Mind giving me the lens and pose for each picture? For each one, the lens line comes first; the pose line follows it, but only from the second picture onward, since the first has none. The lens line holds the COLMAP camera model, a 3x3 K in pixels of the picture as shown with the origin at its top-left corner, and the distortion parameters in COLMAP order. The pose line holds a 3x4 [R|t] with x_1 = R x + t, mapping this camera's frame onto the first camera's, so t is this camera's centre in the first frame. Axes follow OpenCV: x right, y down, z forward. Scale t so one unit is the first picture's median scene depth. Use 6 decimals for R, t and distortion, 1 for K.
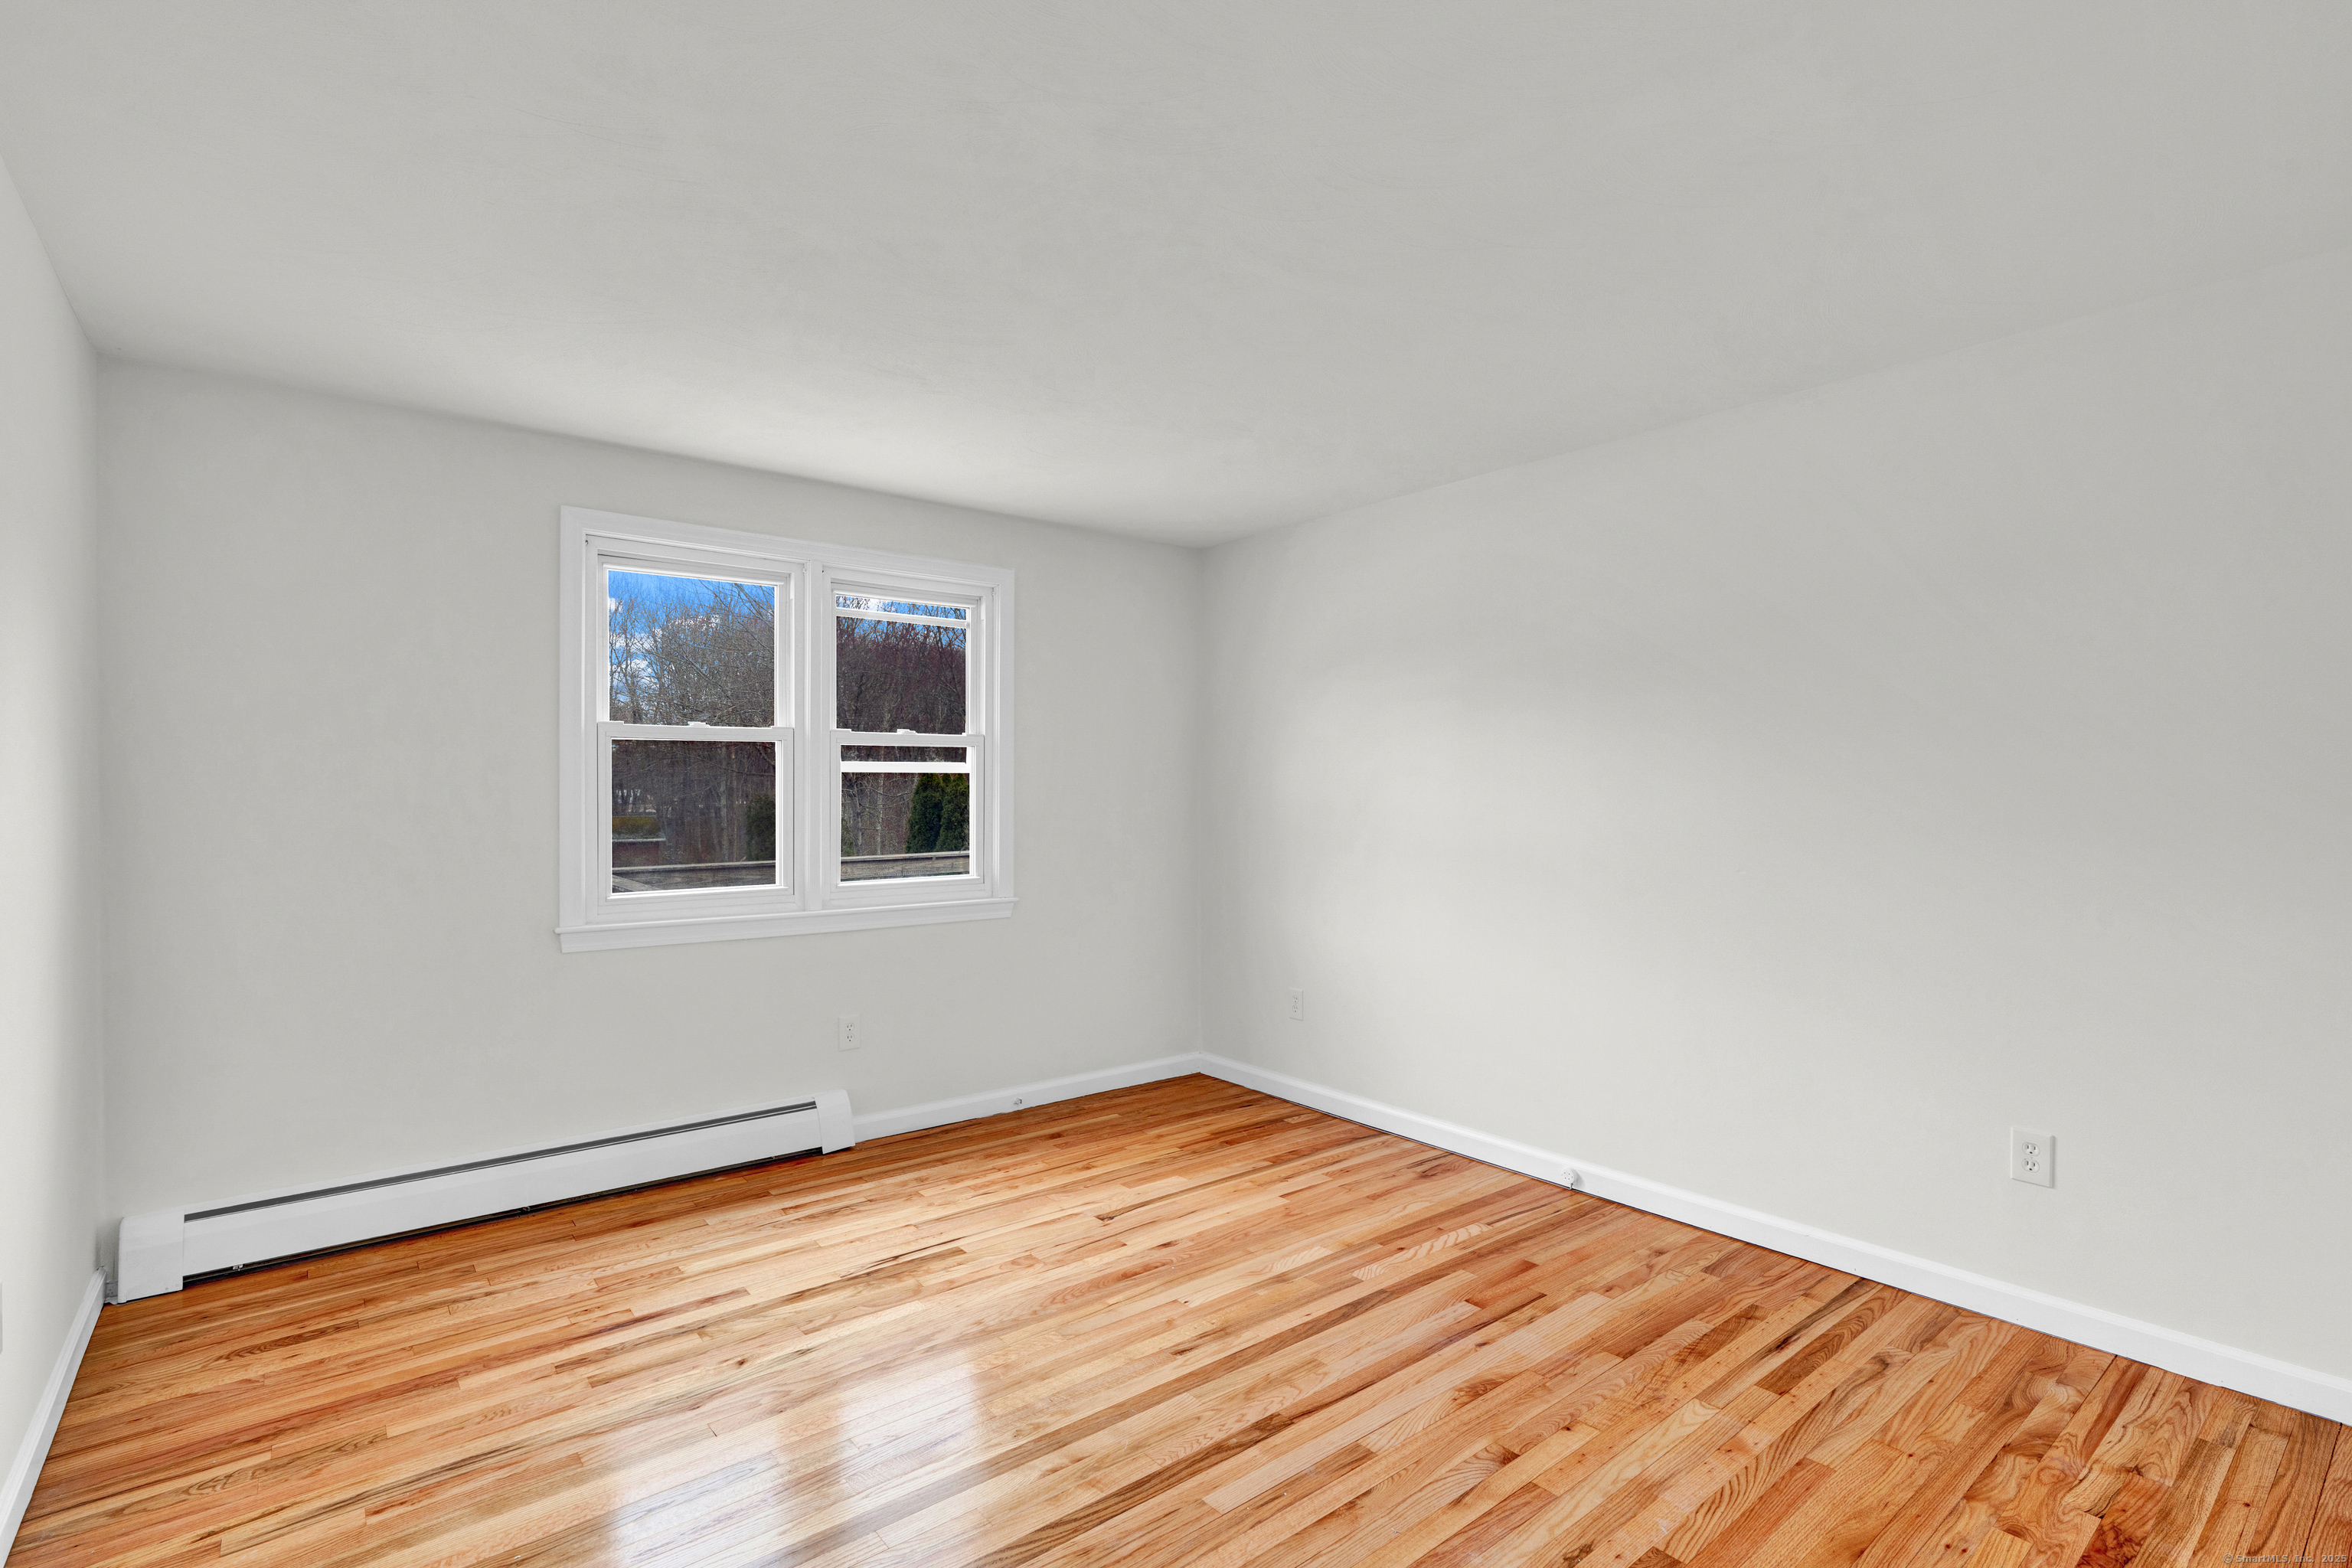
lens RADIAL K [[1106.8, 0, 1183.4], [0, 1106.8, 788.4], [0, 0, 1]] dist [-0.001130, 0.001520]
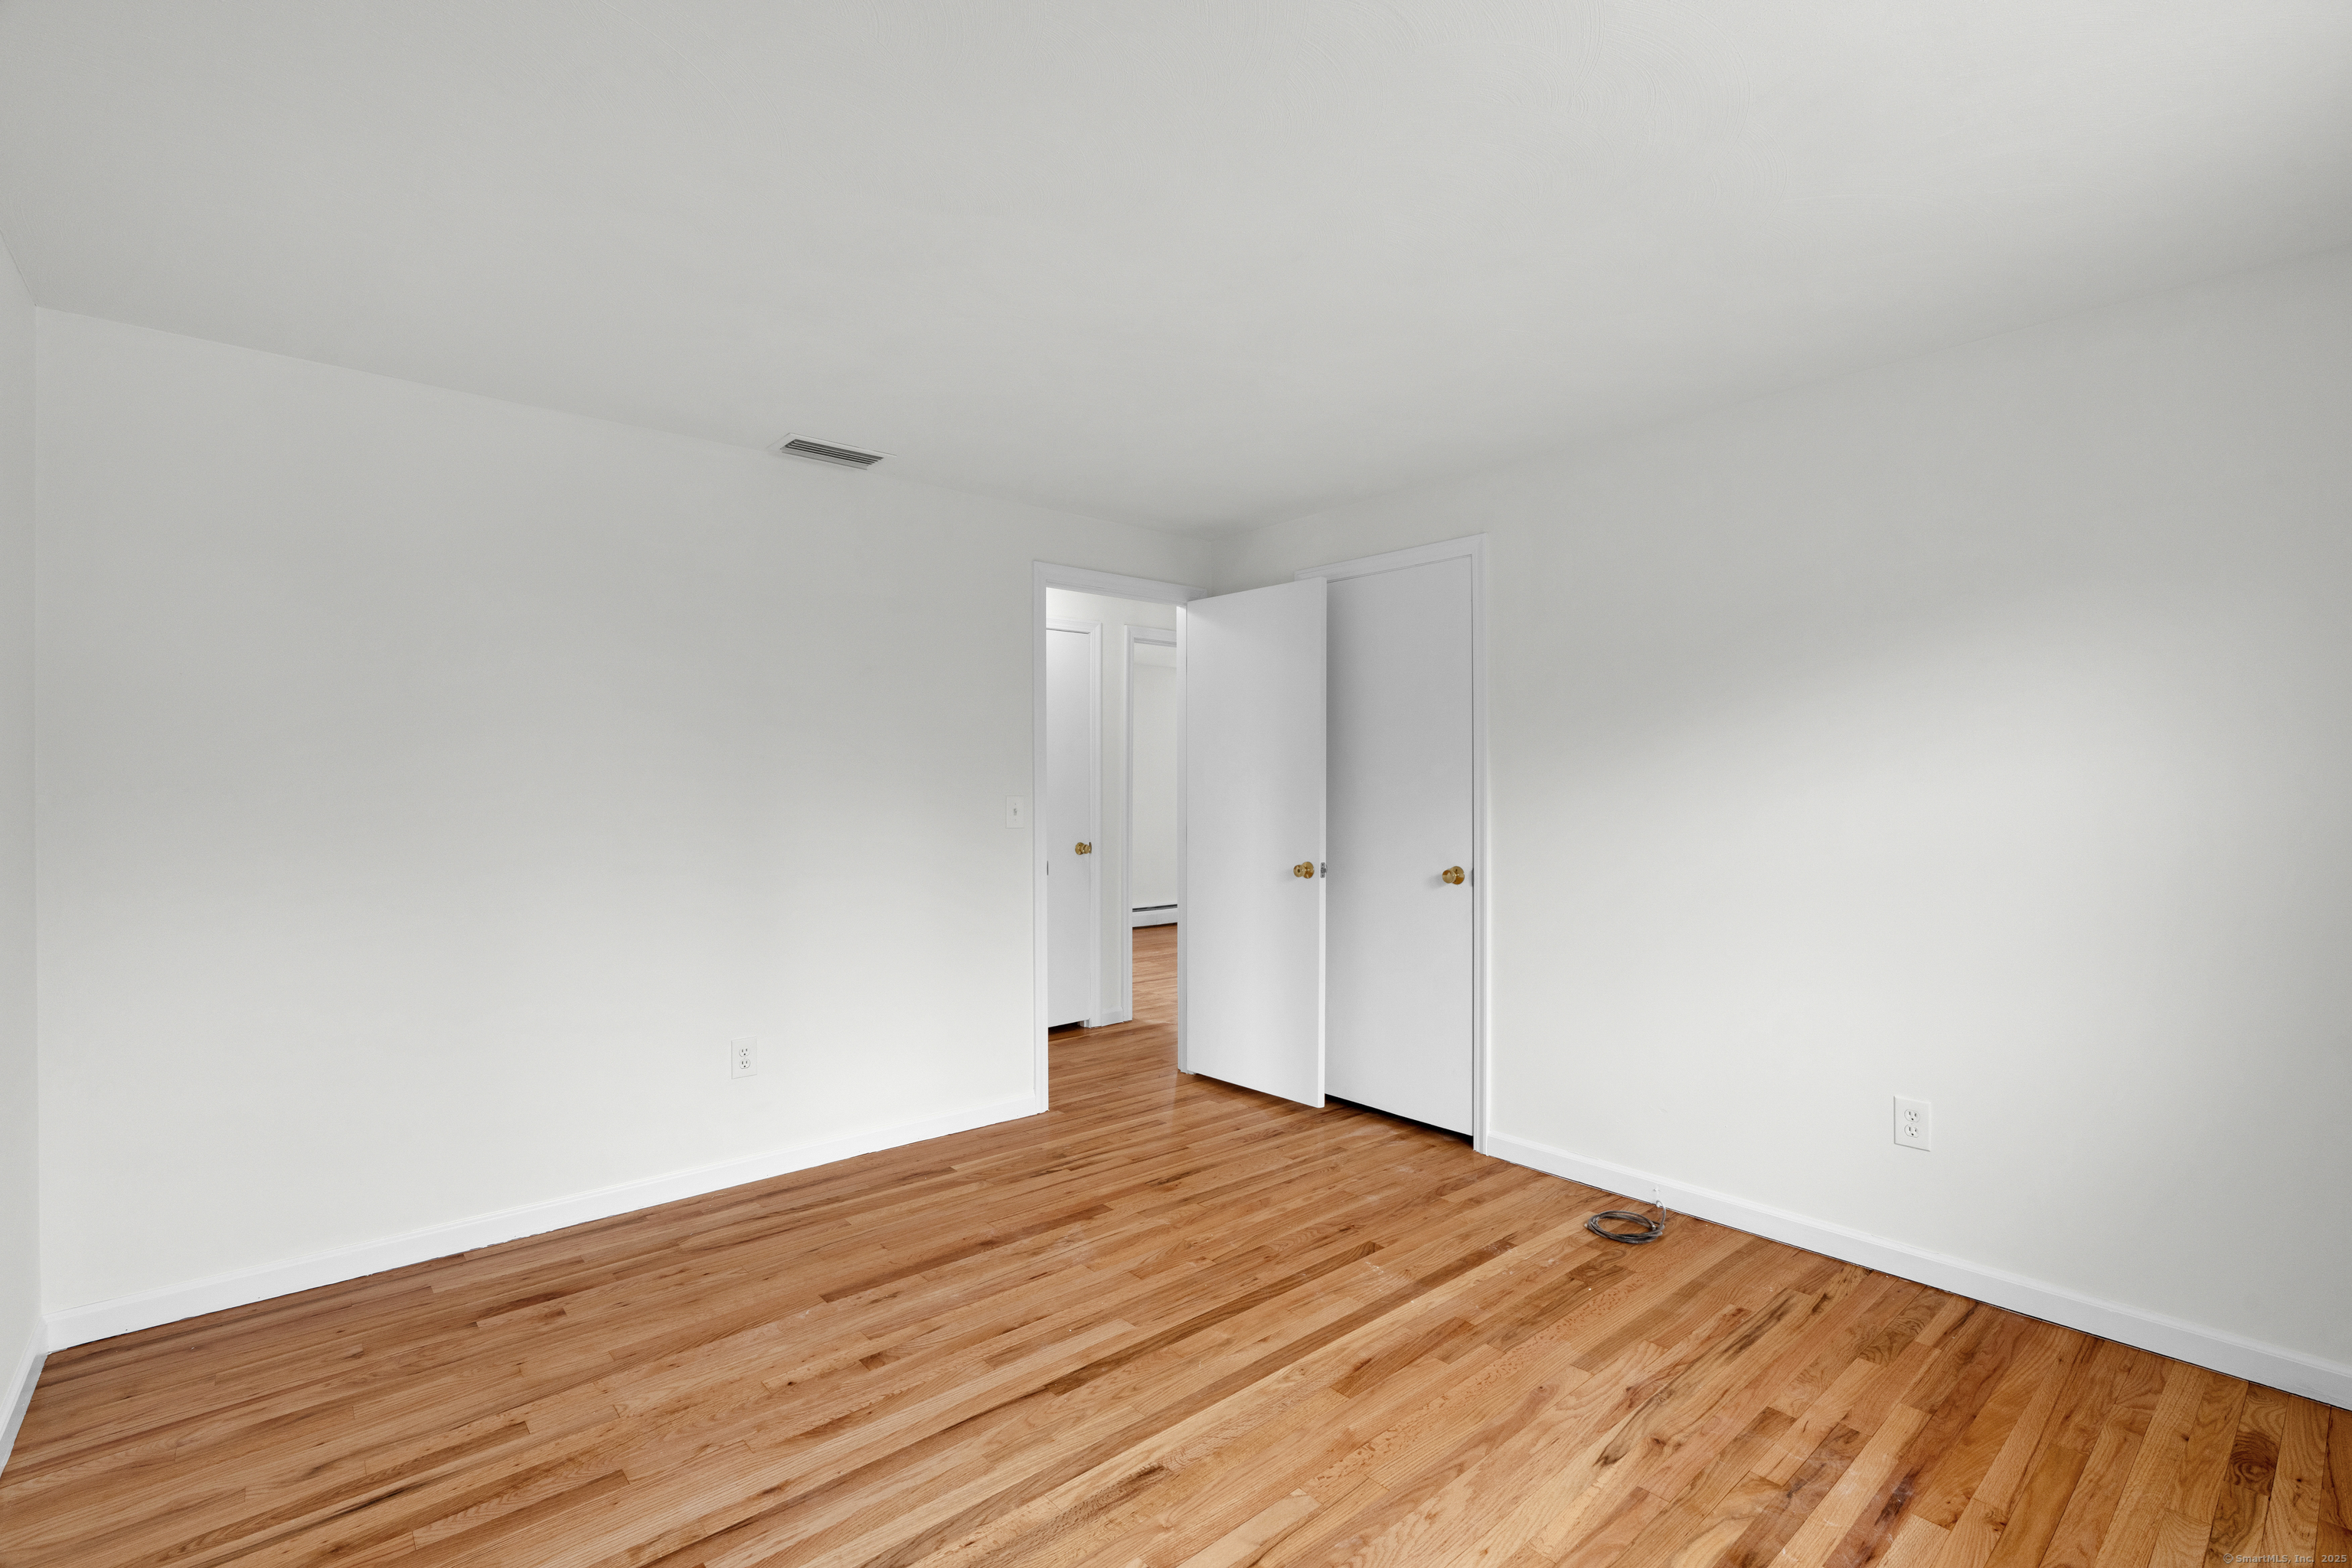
lens RADIAL K [[1080.2, 0, 1179.6], [0, 1080.2, 783.2], [0, 0, 1]] dist [-0.001114, -0.000057]
pose [[-0.999521, 0.005704, -0.030430, -0.000531], [0.005791, 0.999979, -0.002770, 0.003162], [0.030414, -0.002945, -0.999533, 1.967802]]
